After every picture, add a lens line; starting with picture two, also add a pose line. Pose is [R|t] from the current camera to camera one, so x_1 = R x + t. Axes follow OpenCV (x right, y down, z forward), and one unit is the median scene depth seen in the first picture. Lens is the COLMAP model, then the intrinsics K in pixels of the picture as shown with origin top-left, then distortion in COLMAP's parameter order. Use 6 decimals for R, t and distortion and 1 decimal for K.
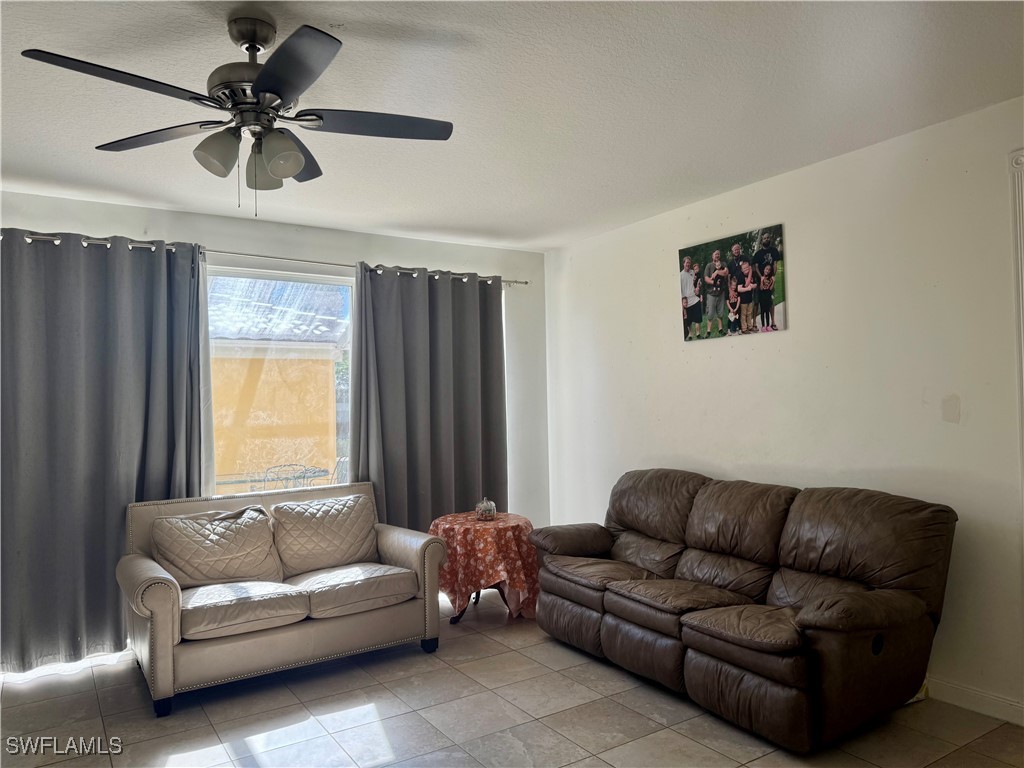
lens RADIAL K [[722.0, 0, 531.6], [0, 722.0, 386.9], [0, 0, 1]] dist [0.028391, -0.036889]
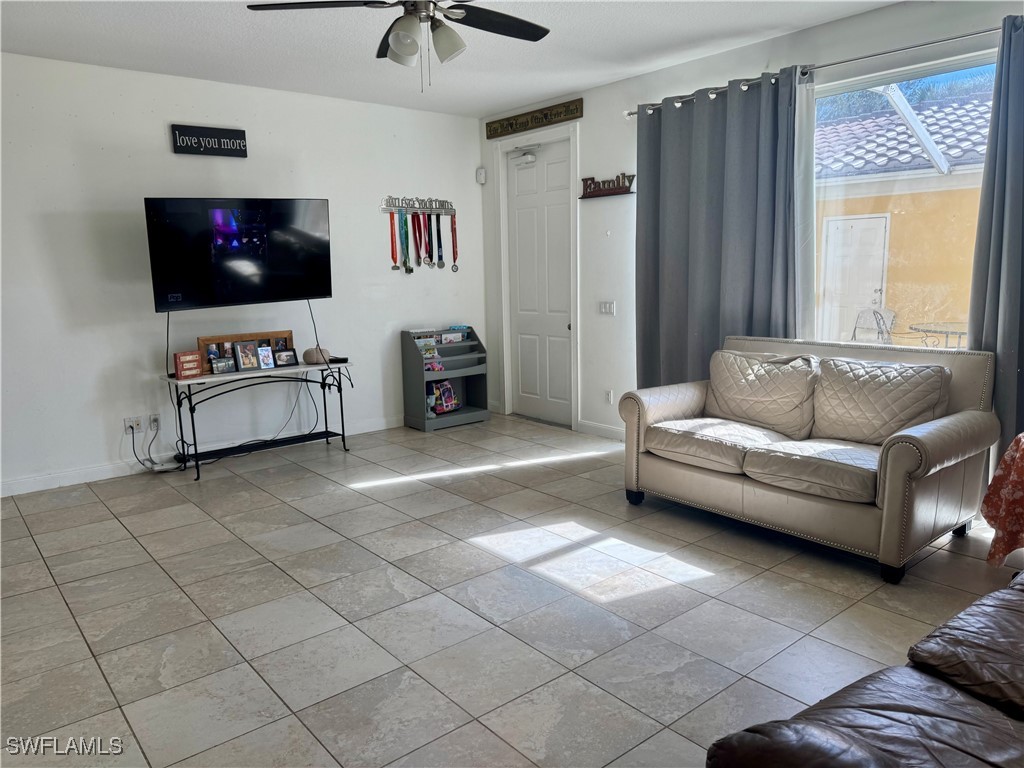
lens RADIAL K [[722.0, 0, 503.5], [0, 722.0, 392.3], [0, 0, 1]] dist [0.028391, -0.036889]
pose [[0.103299, 0.193126, -0.975721, 0.521535], [0.039250, 0.979413, 0.198012, 0.013485], [0.993876, -0.058752, 0.093592, 0.562913]]
